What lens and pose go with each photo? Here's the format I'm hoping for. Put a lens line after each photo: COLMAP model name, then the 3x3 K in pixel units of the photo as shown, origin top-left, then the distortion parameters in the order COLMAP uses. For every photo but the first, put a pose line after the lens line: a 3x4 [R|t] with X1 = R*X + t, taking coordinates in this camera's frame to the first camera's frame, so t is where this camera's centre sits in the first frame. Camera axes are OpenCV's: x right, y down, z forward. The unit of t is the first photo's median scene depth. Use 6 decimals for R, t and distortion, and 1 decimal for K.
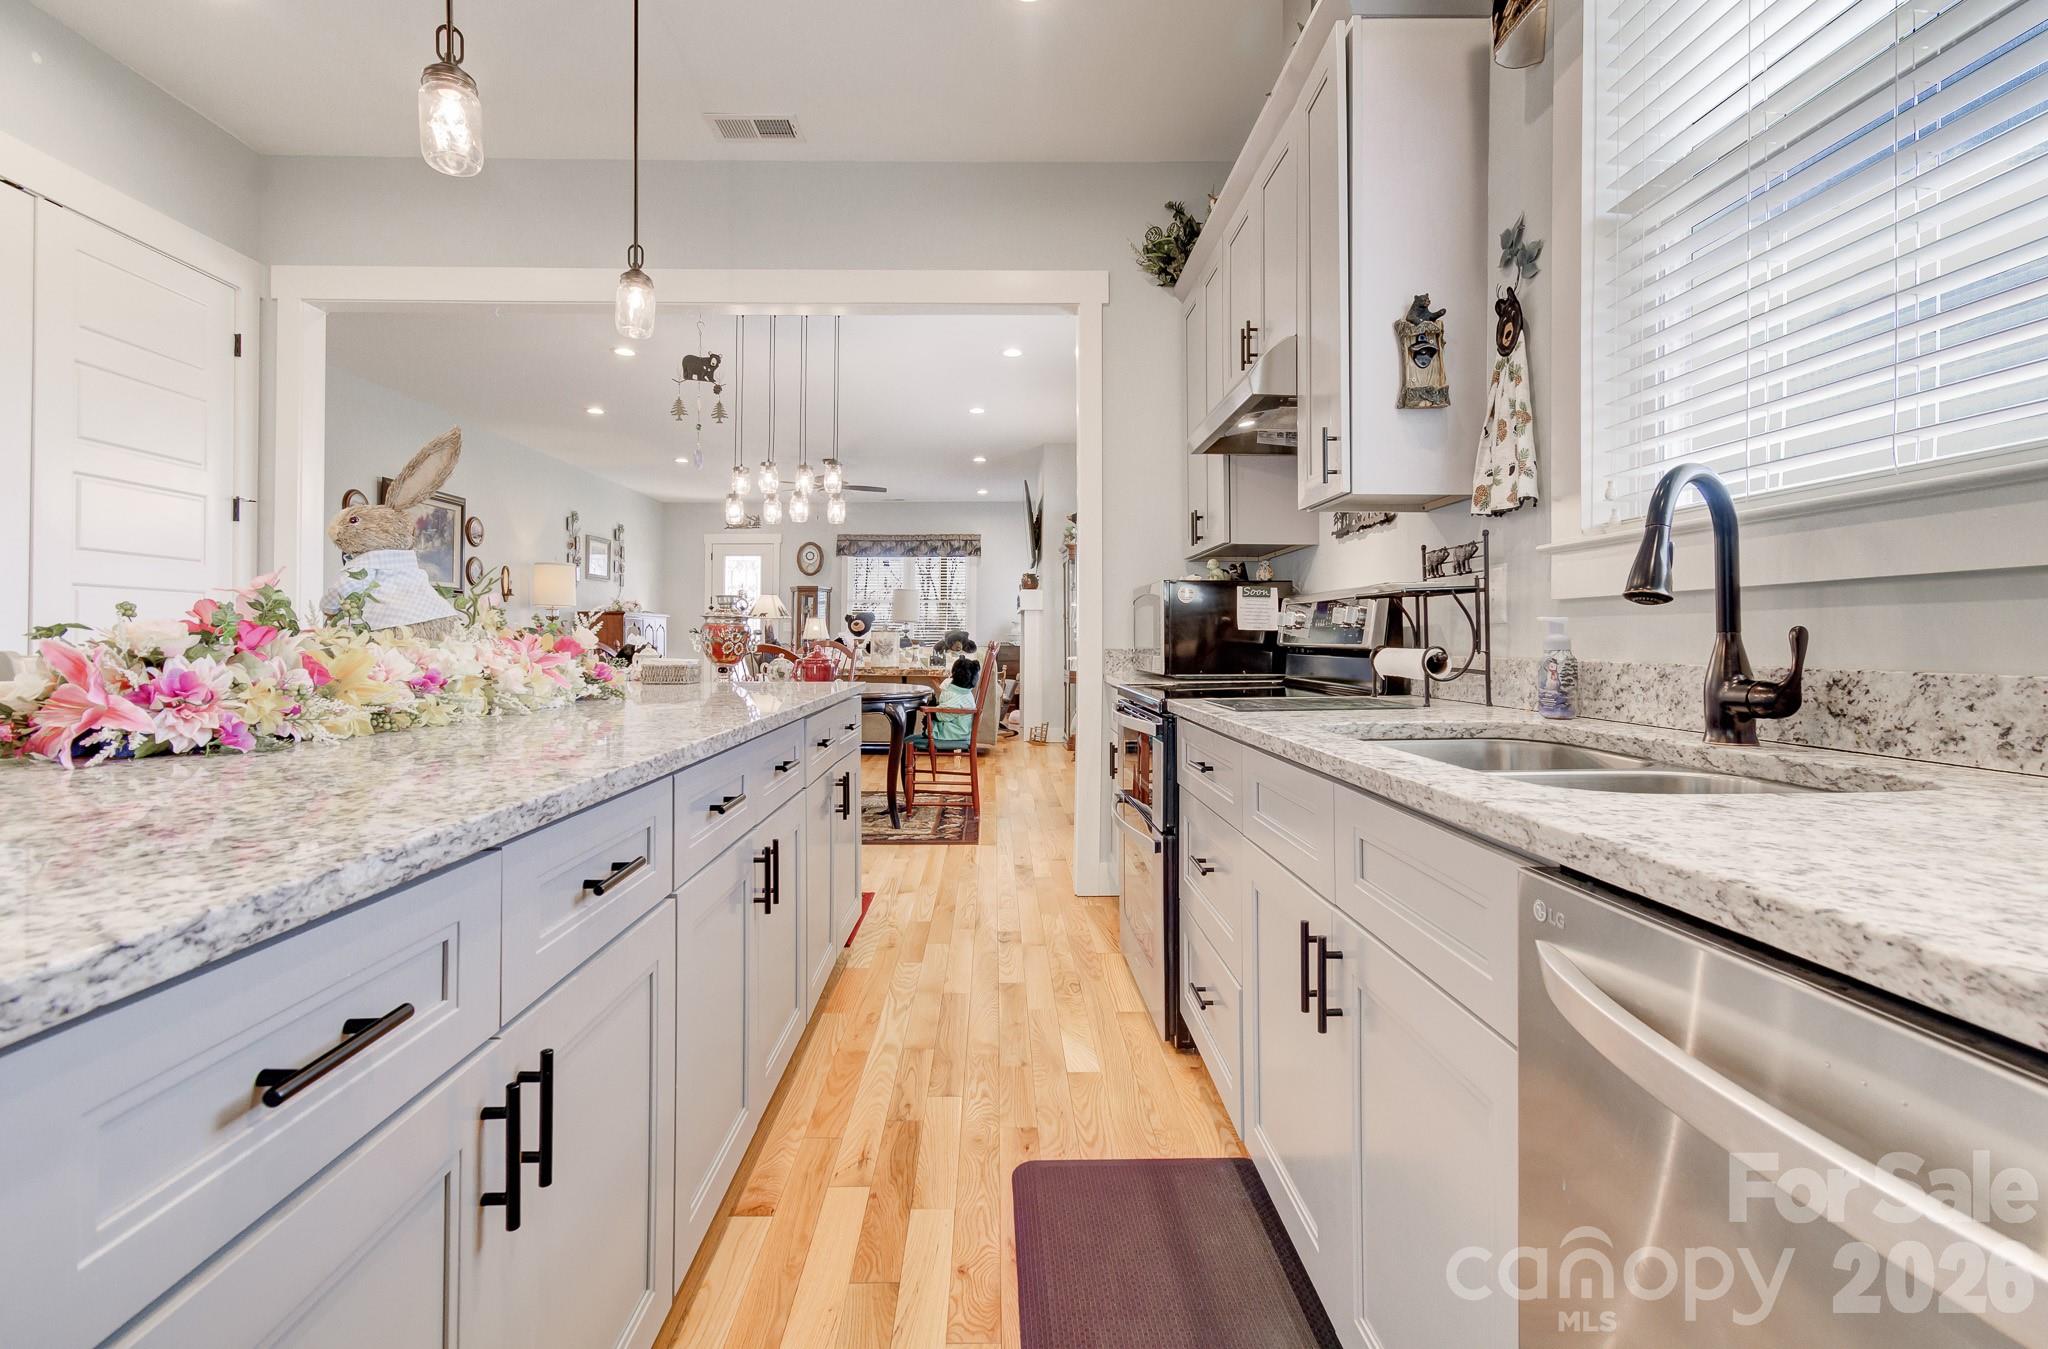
lens RADIAL K [[916.9, 0, 991.8], [0, 916.9, 623.0], [0, 0, 1]] dist [0.011684, 0.000249]
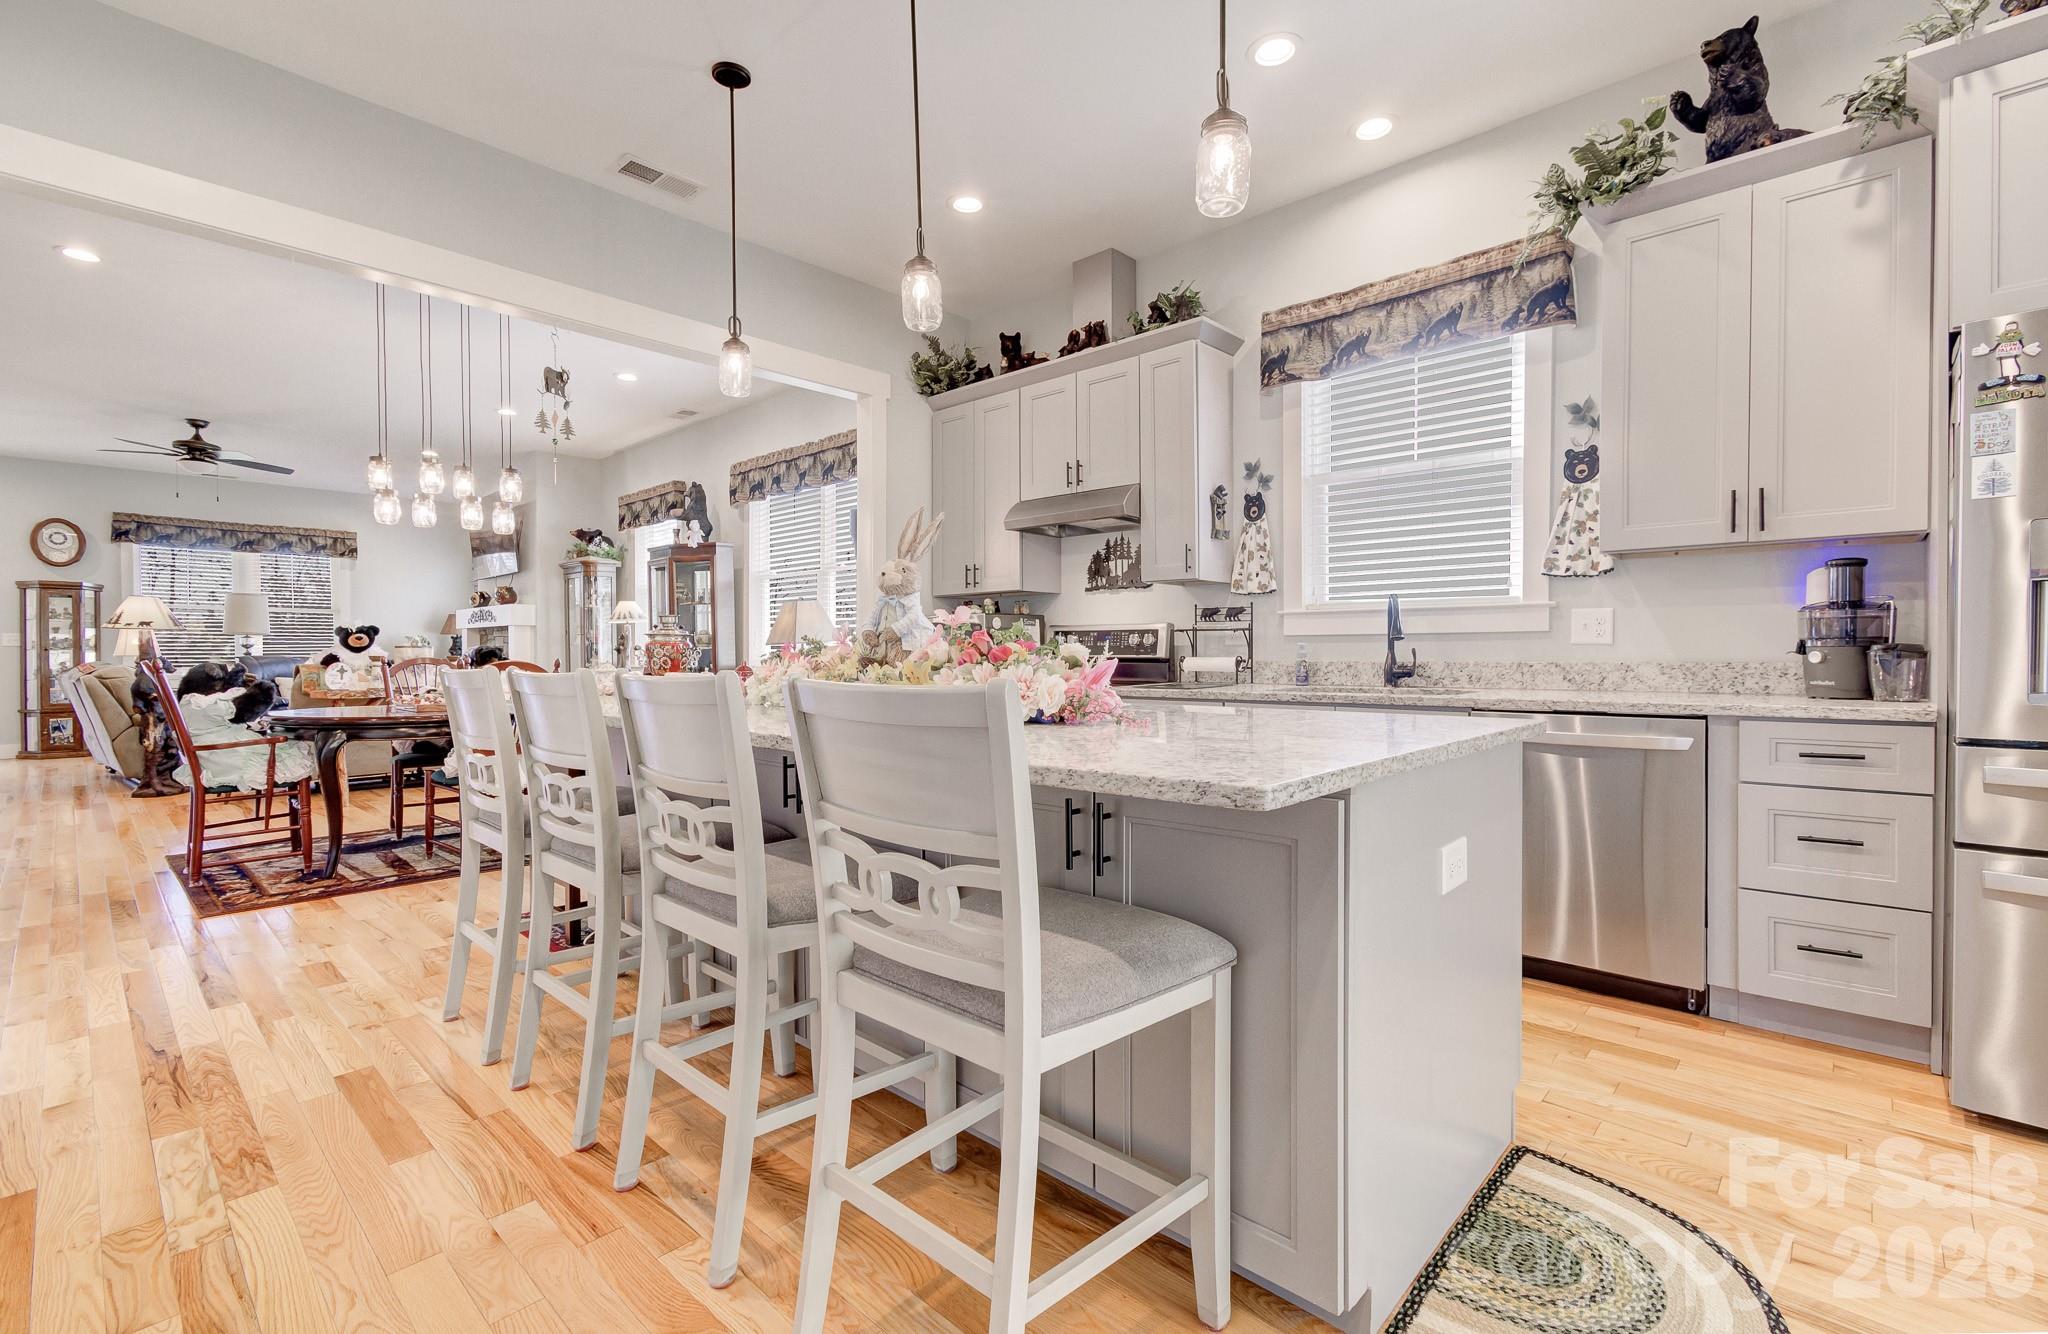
lens RADIAL K [[905.9, 0, 1017.6], [0, 905.9, 658.2], [0, 0, 1]] dist [-0.002449, 0.003861]
pose [[0.697218, -0.004296, 0.716846, -0.471028], [-0.010063, 0.999825, 0.015780, 0.001091], [-0.716788, -0.018216, 0.697053, -0.032839]]
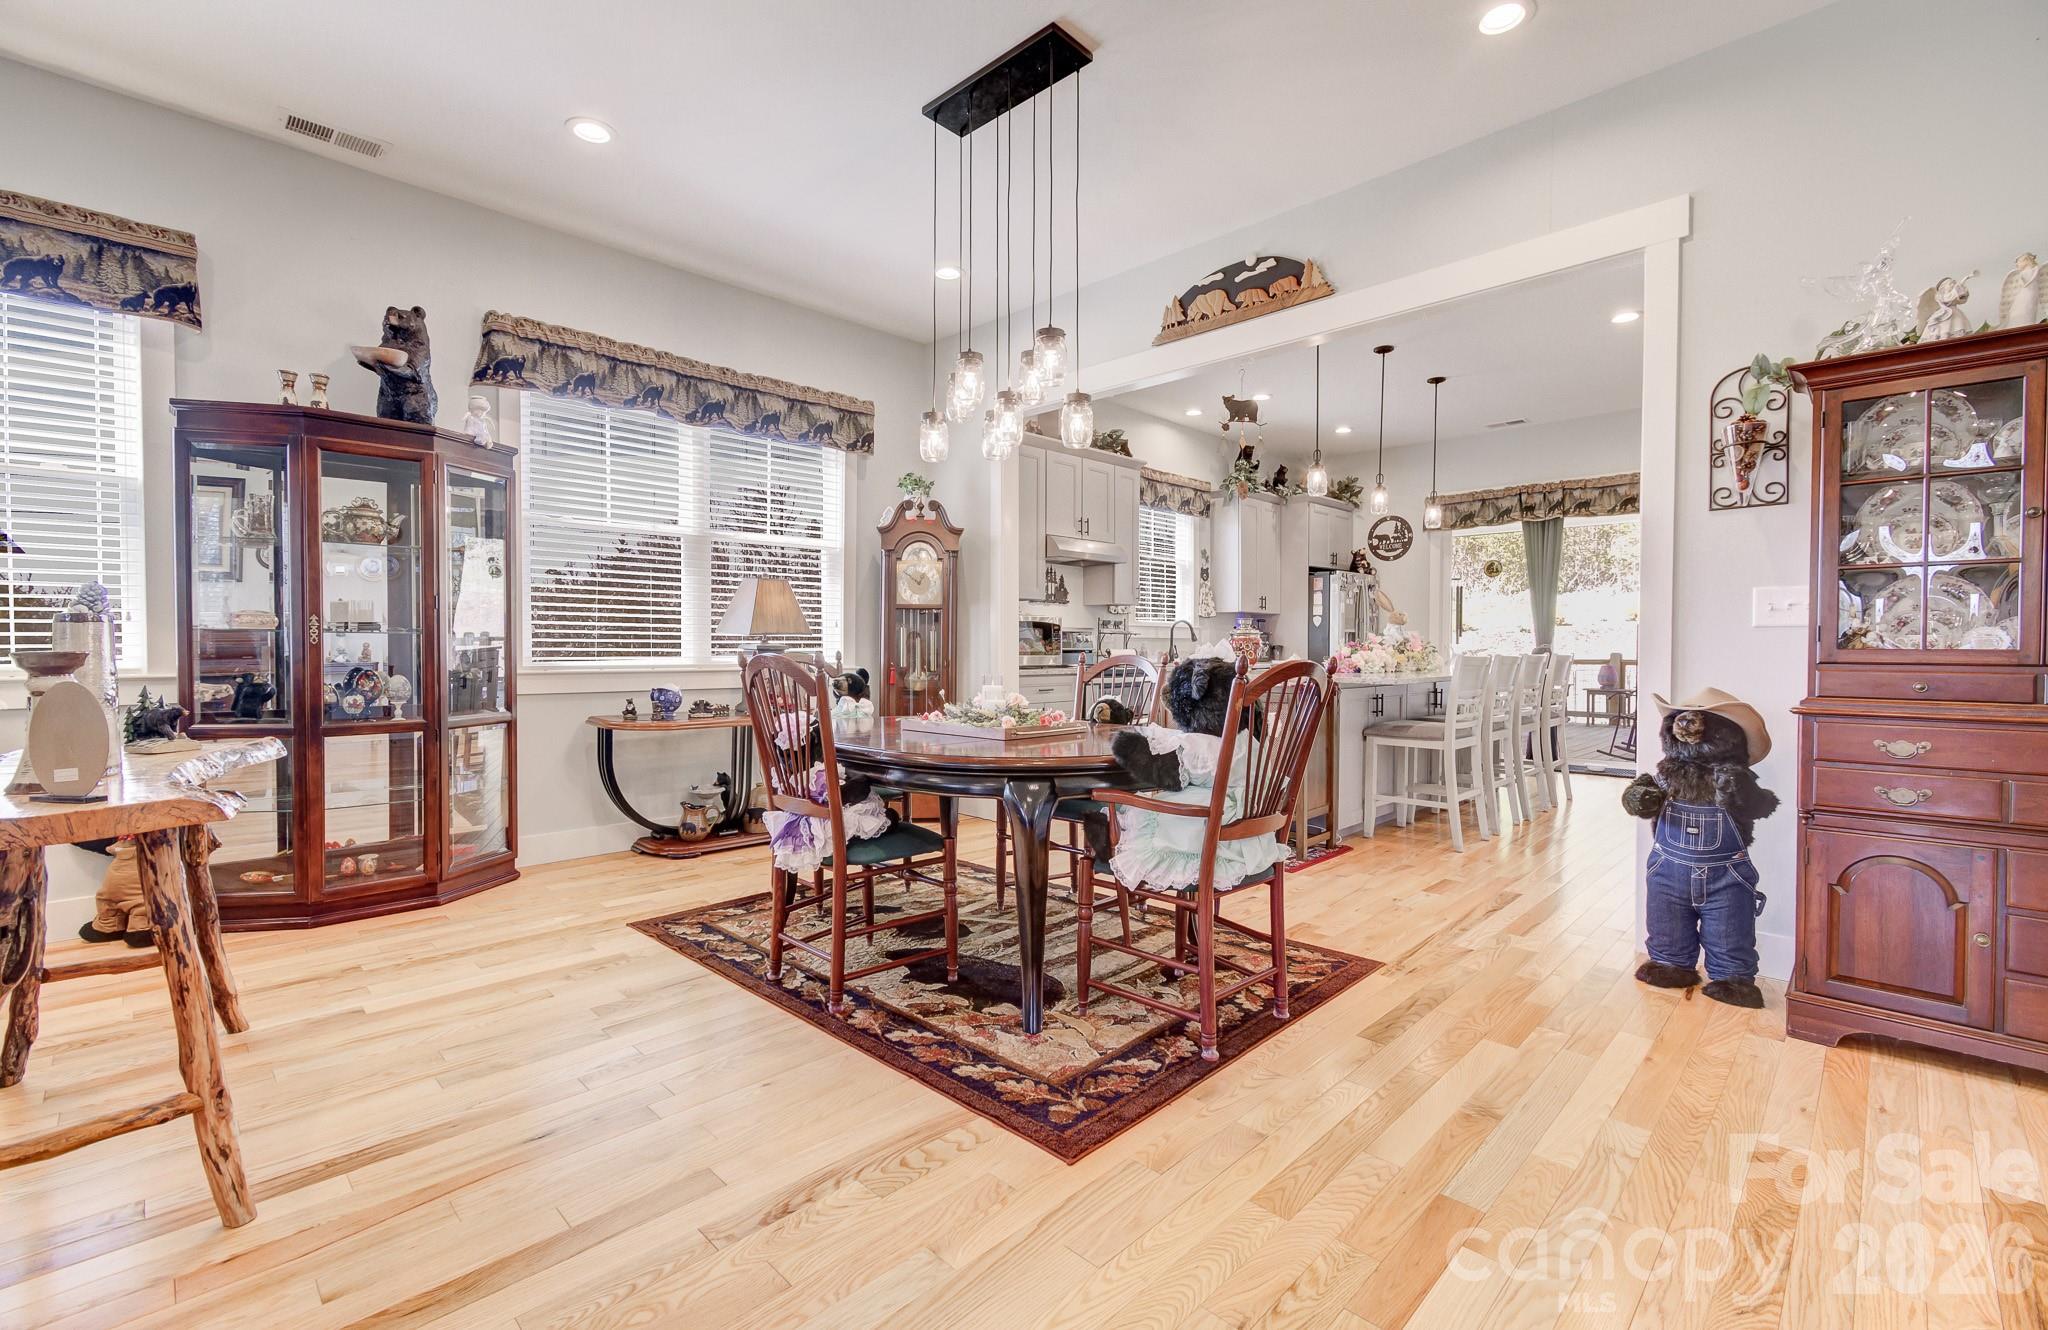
lens RADIAL K [[905.9, 0, 1034.0], [0, 905.9, 661.0], [0, 0, 1]] dist [-0.002449, 0.003861]
pose [[-0.722151, -0.008971, 0.691677, -0.641249], [-0.010804, 0.999940, 0.001690, 0.026026], [-0.691651, -0.006252, -0.722205, 1.414221]]
